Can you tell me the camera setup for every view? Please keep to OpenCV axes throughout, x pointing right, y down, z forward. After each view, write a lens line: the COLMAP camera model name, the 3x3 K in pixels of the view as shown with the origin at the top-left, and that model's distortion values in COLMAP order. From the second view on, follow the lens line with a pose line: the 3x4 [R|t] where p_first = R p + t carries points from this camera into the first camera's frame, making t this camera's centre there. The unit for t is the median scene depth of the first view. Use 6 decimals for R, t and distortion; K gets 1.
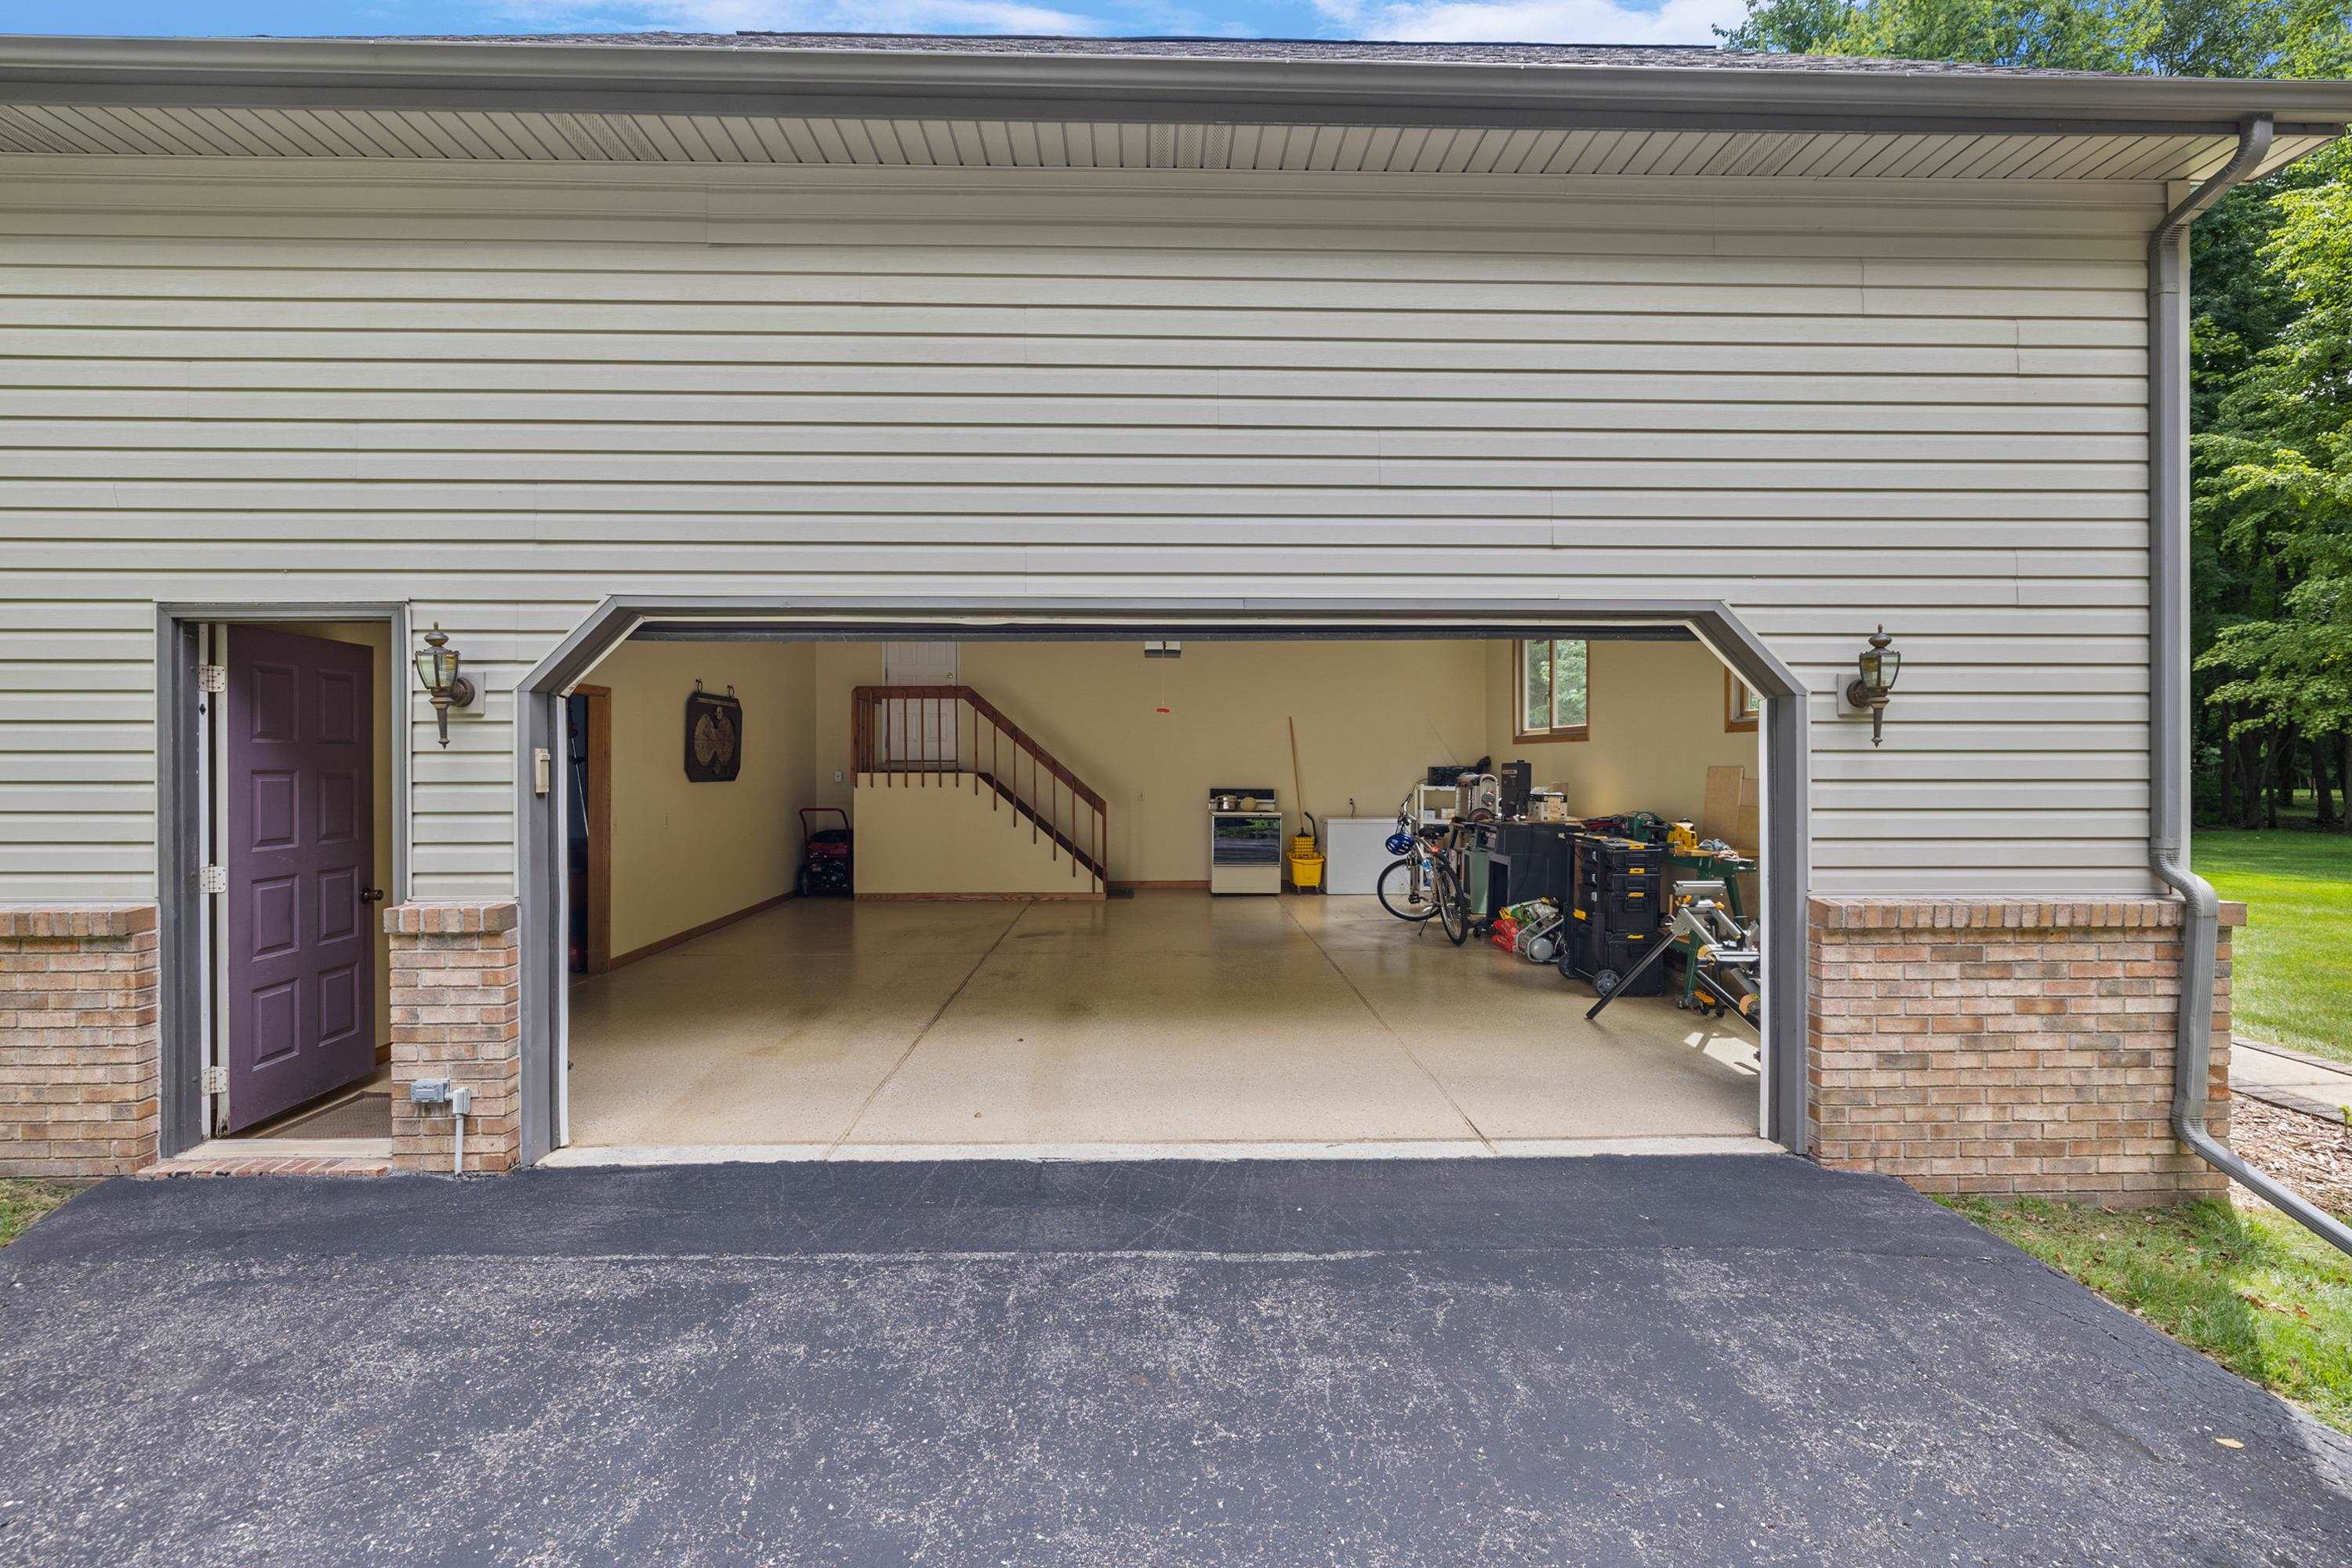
lens RADIAL K [[990.4, 0, 1175.4], [0, 990.4, 770.9], [0, 0, 1]] dist [0.000039, -0.000317]
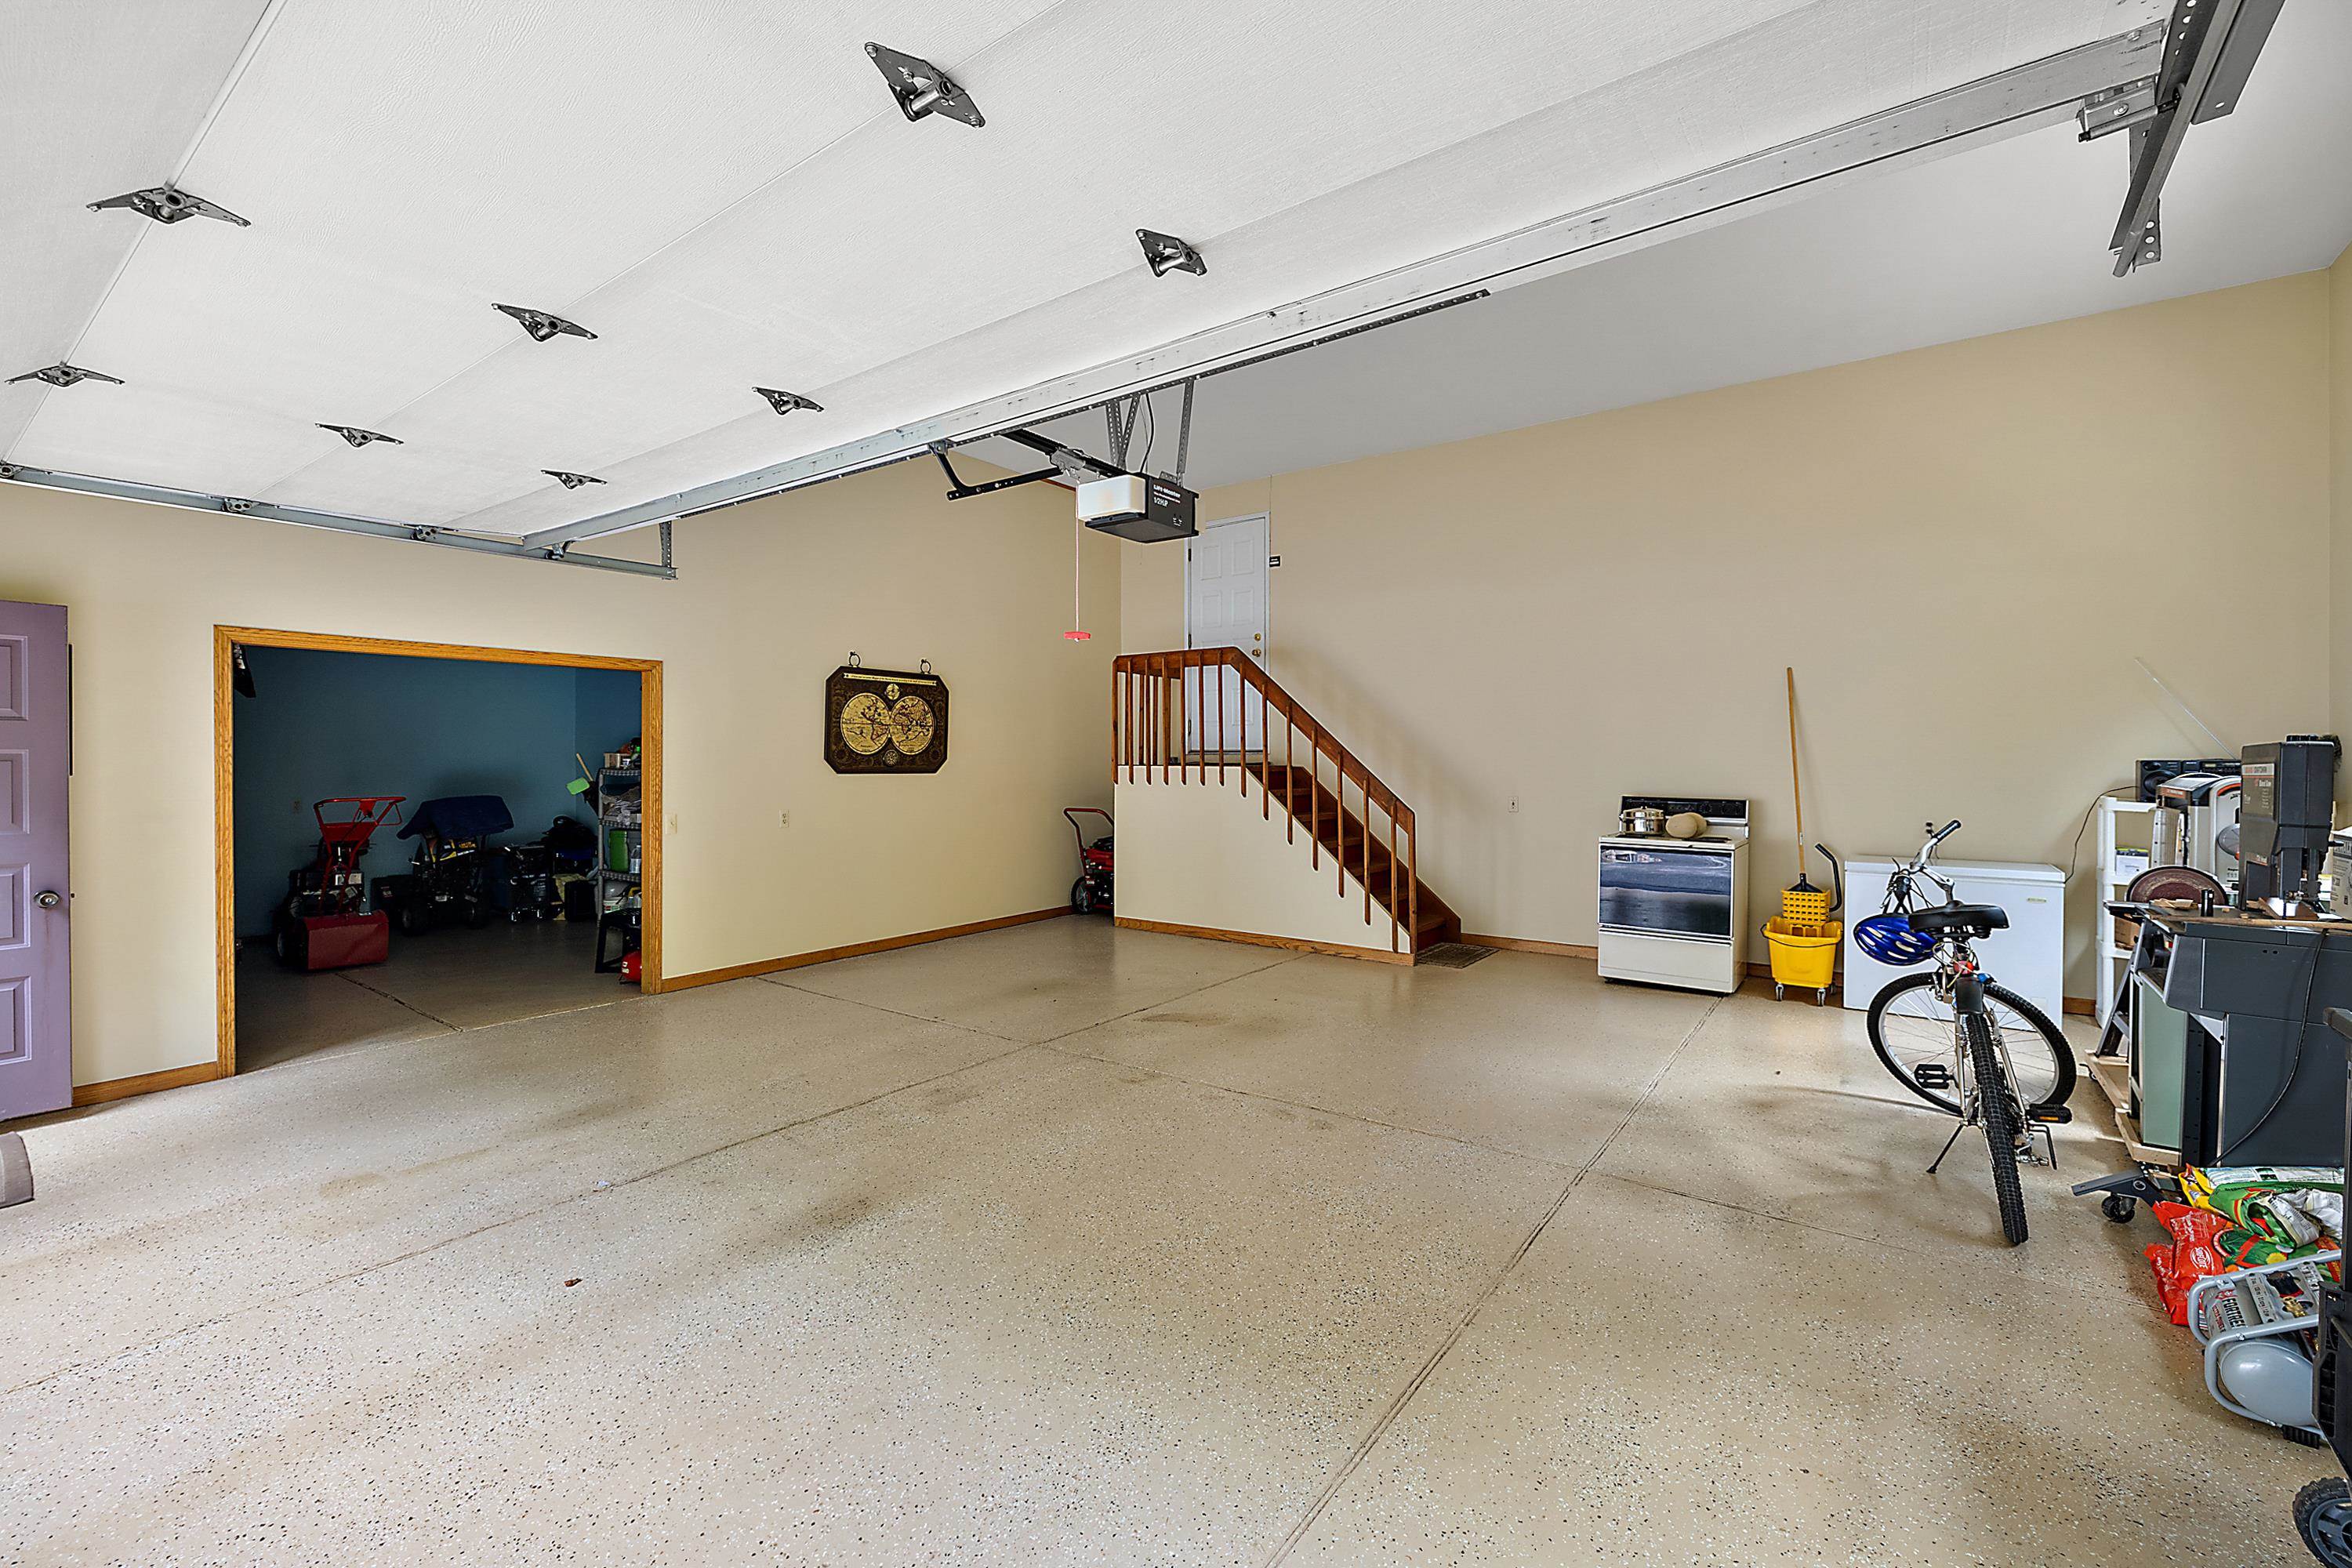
lens RADIAL K [[990.4, 0, 1175.4], [0, 990.4, 770.9], [0, 0, 1]] dist [0.000039, -0.000317]
pose [[0.786379, 0.009418, -0.617673, 0.554212], [-0.006701, 0.999955, 0.006717, 0.002718], [0.617708, -0.001143, 0.786407, 1.080013]]
